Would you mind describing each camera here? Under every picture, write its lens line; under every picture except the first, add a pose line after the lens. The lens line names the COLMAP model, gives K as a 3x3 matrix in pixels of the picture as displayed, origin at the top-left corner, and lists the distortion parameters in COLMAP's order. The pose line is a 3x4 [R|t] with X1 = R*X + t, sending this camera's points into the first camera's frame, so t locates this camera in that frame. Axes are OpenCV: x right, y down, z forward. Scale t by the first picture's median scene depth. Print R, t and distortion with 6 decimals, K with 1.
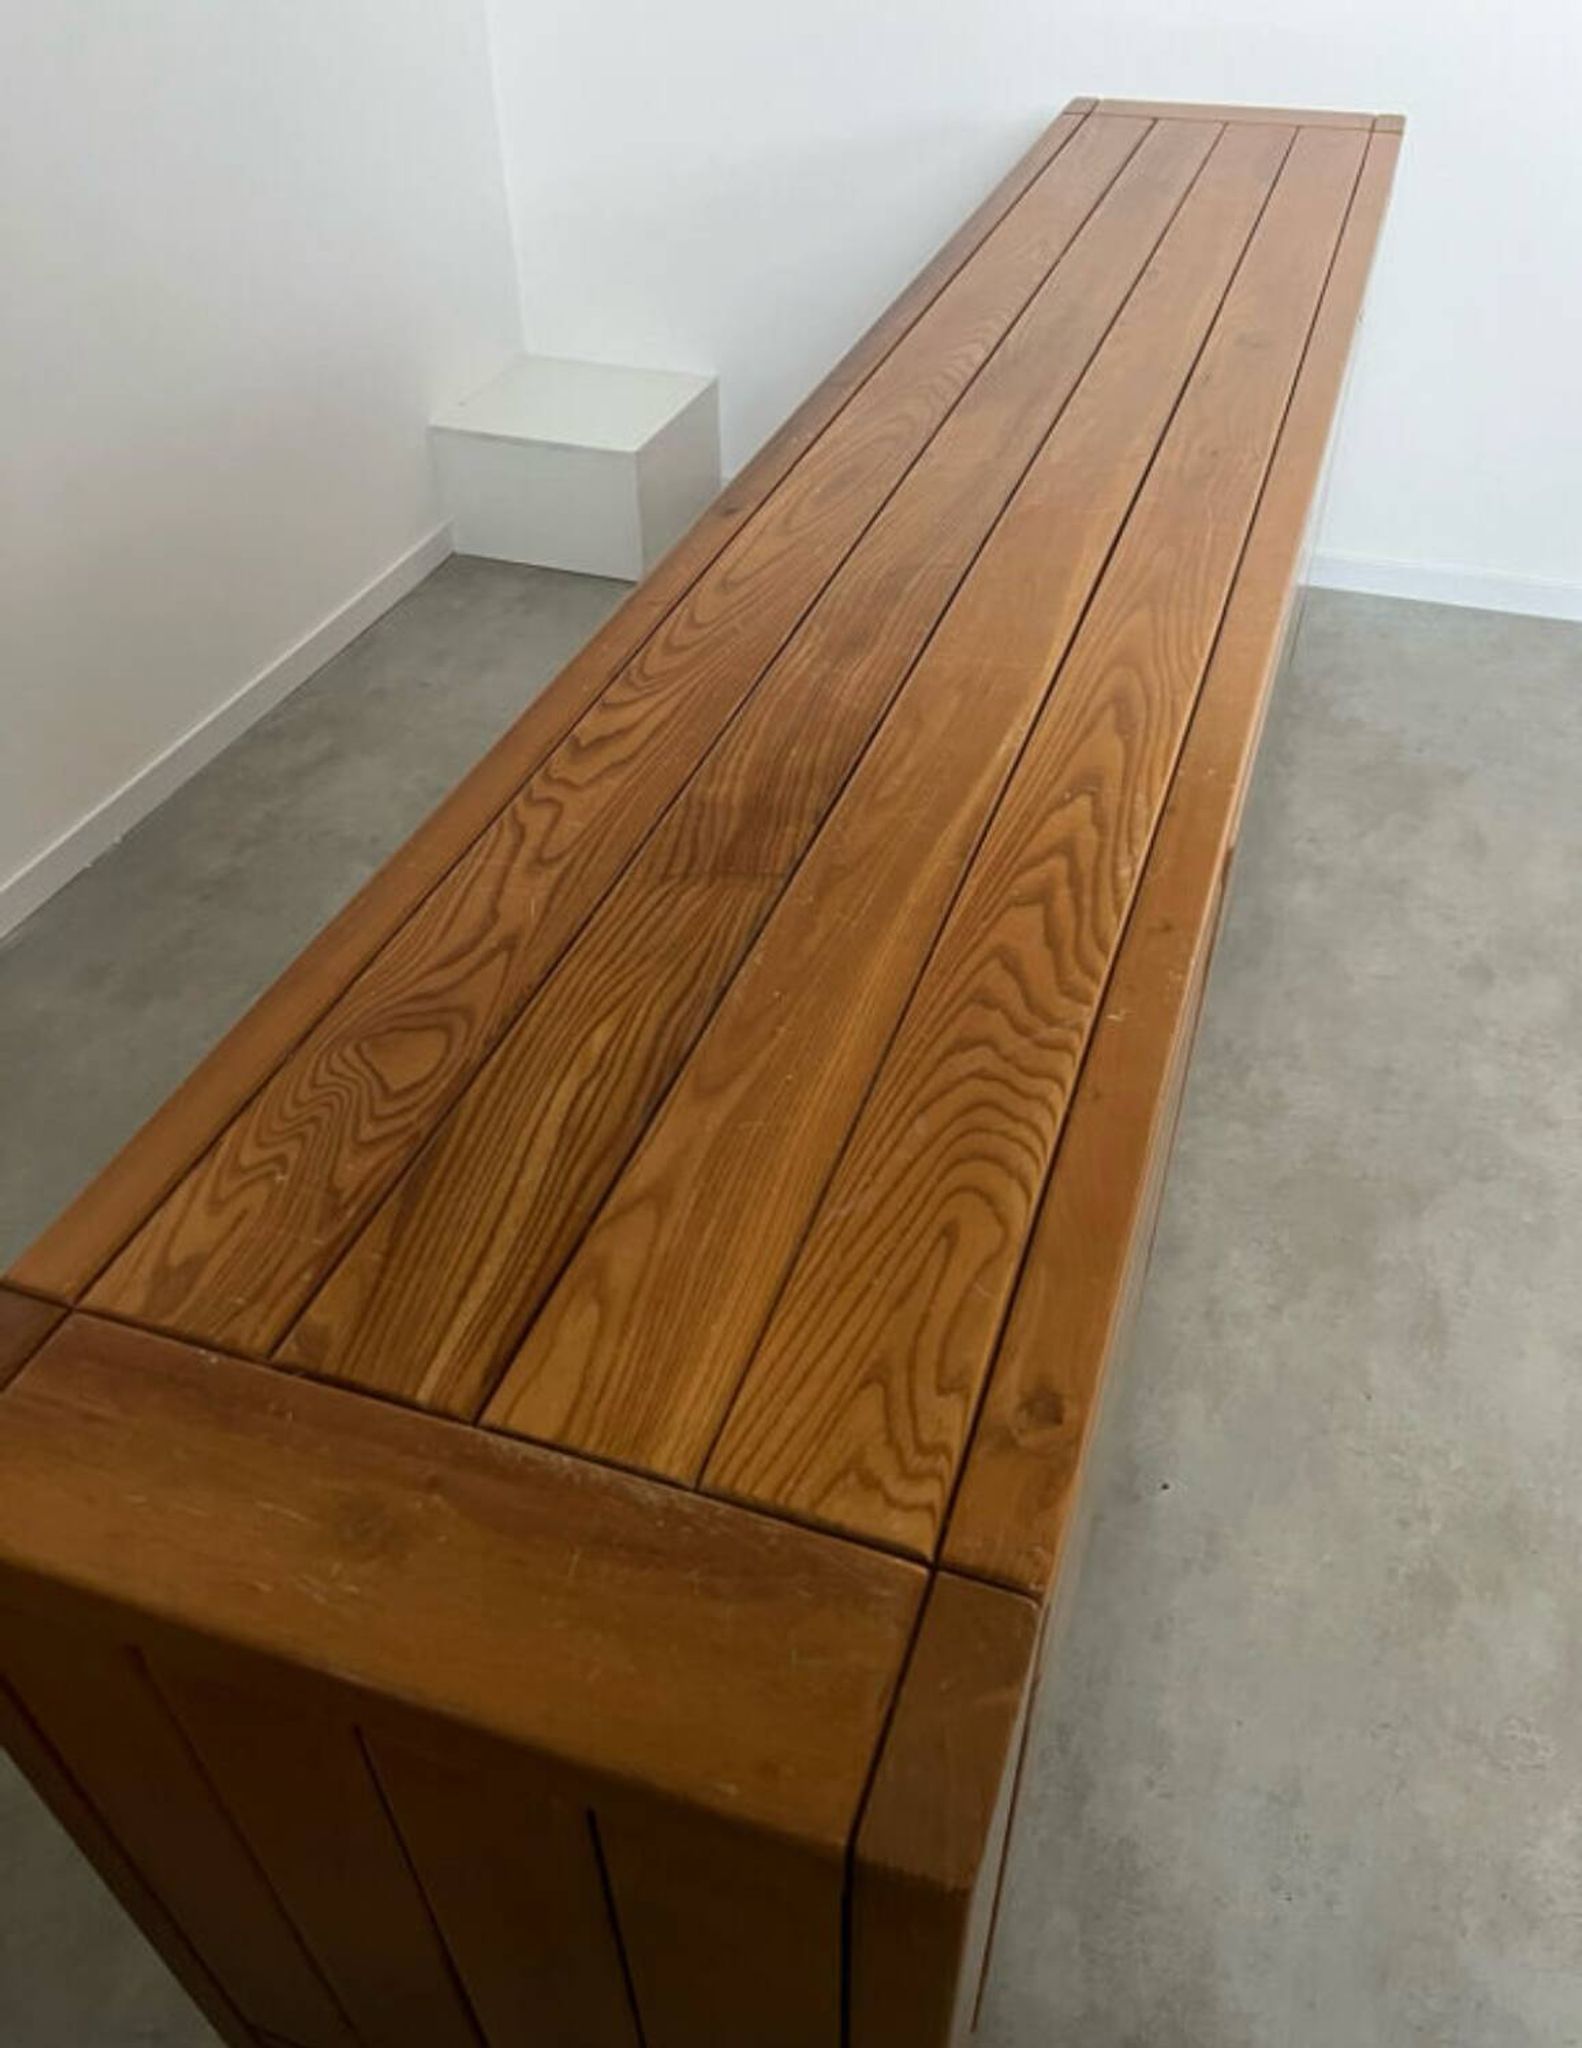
lens RADIAL K [[1587.2, 0, 808.9], [0, 1587.2, 1029.0], [0, 0, 1]] dist [0.044213, -0.058952]
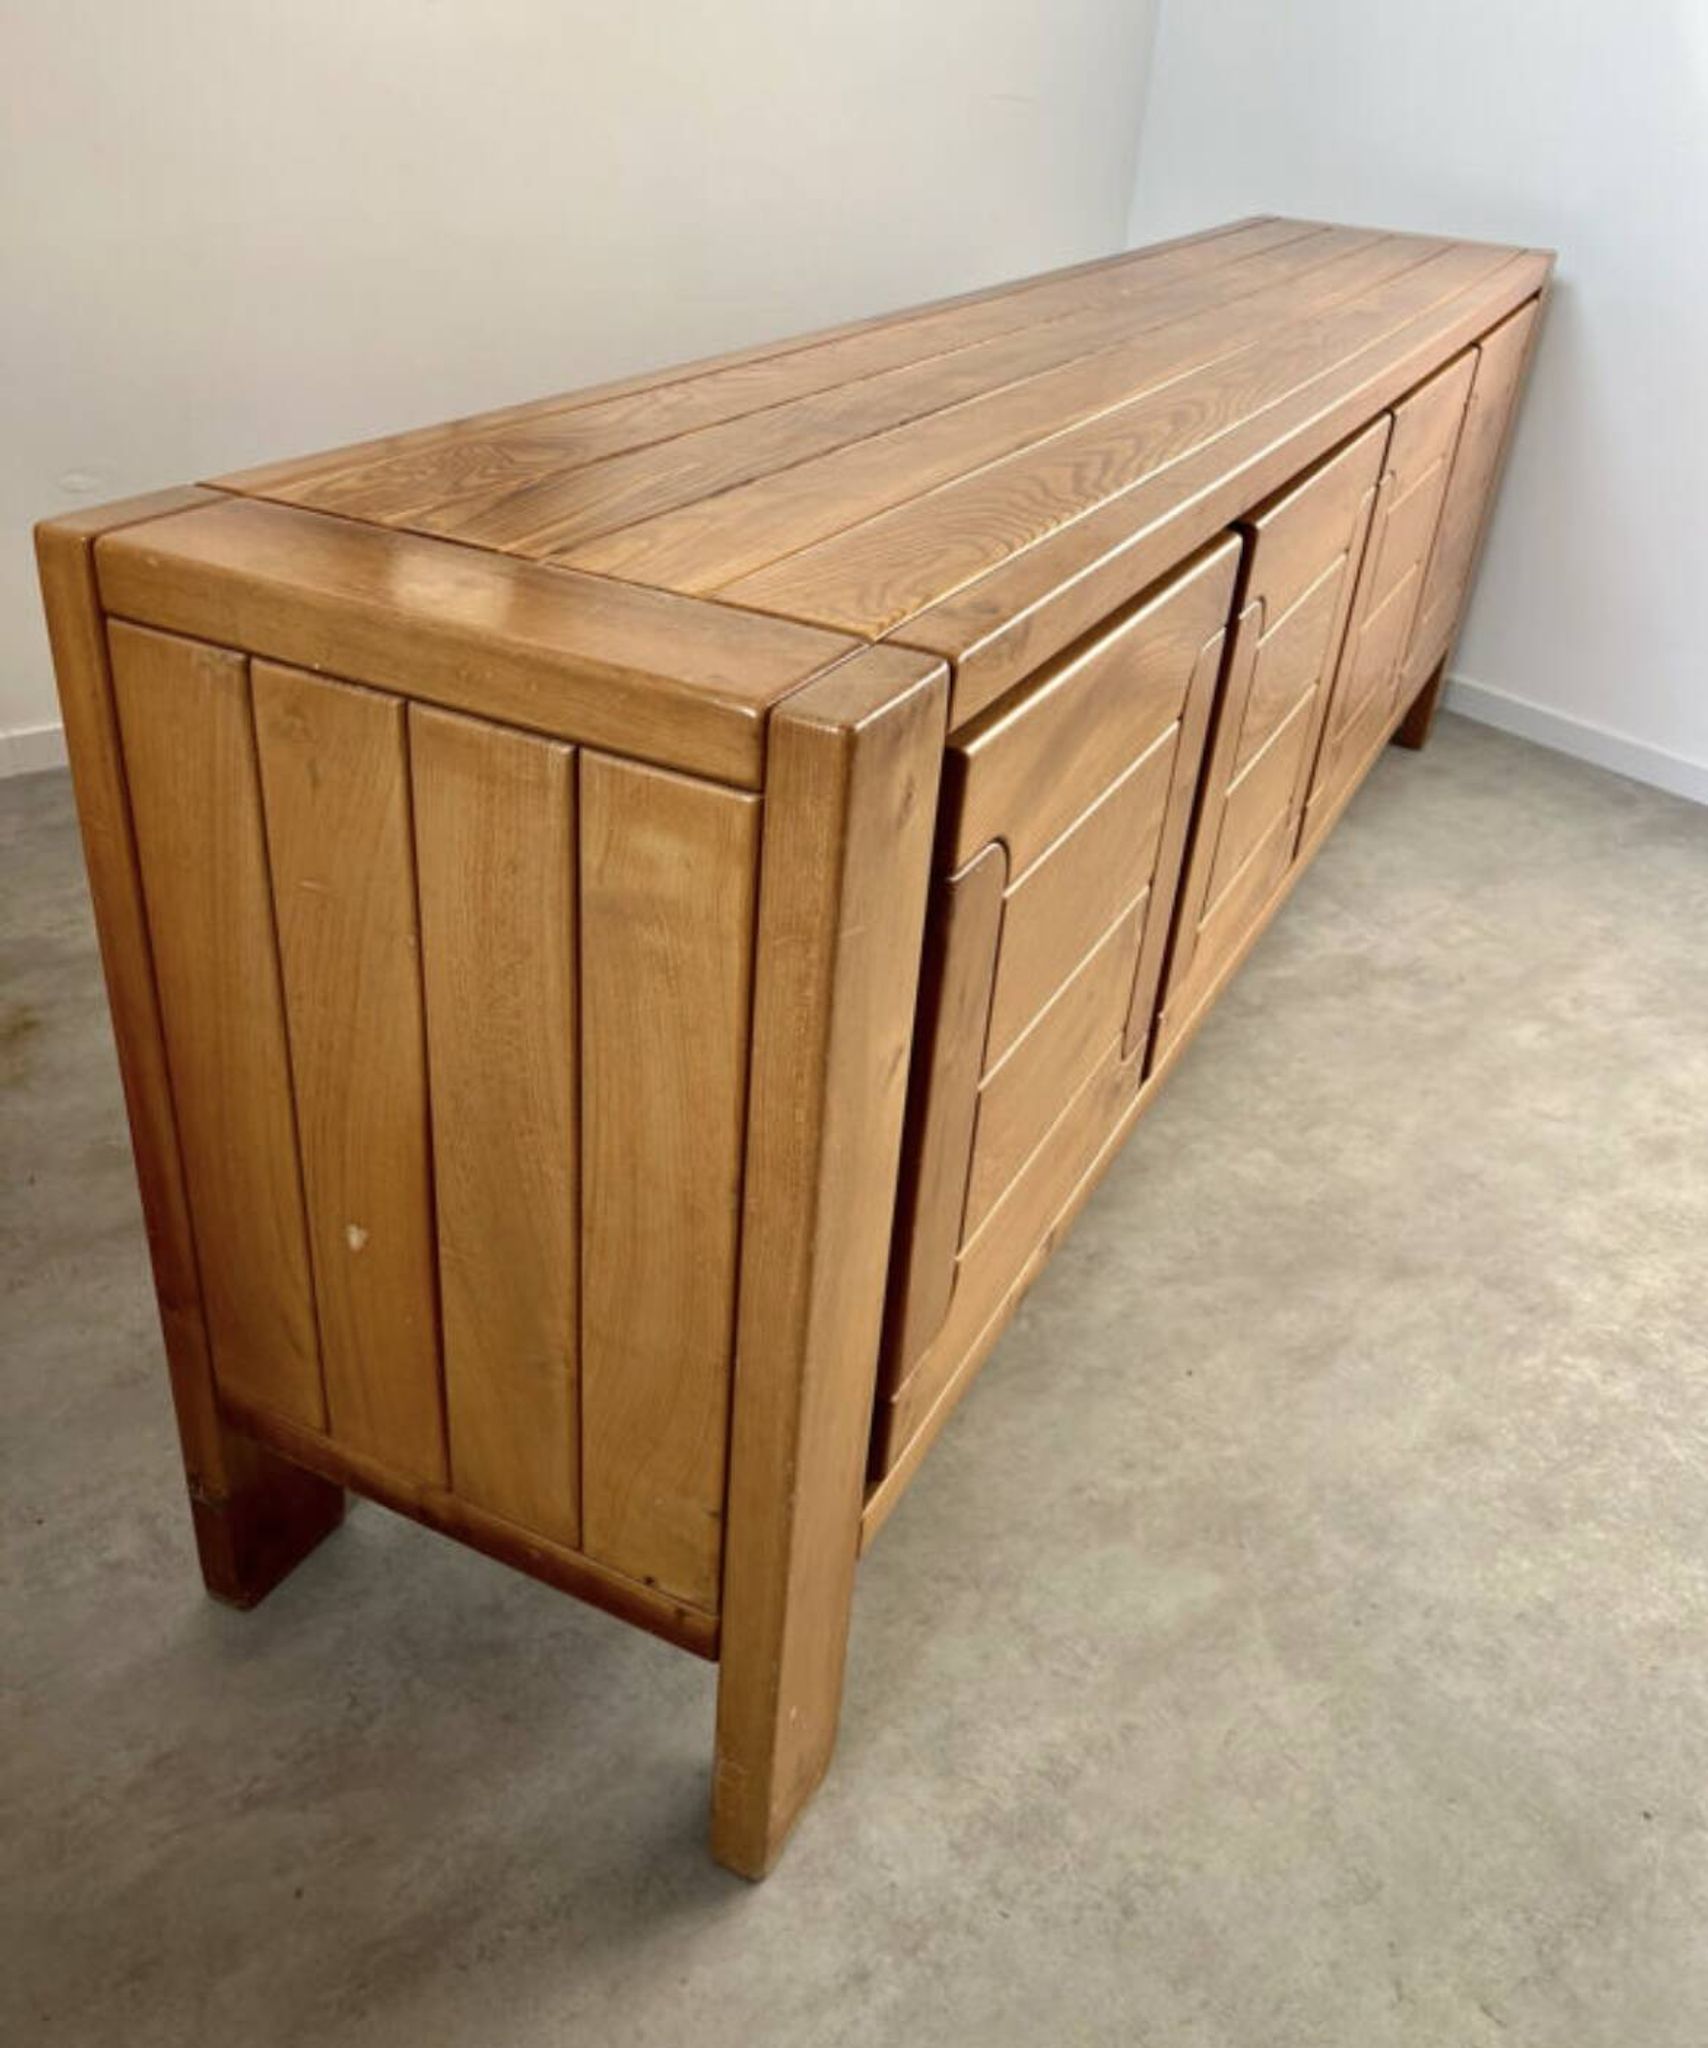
lens RADIAL K [[1726.9, 0, 857.7], [0, 1726.9, 998.4], [0, 0, 1]] dist [0.056419, -0.077490]
pose [[0.987865, 0.137155, -0.072872, 0.146822], [-0.148989, 0.969378, -0.195215, 0.637090], [0.043866, 0.203703, 0.978050, -0.212166]]
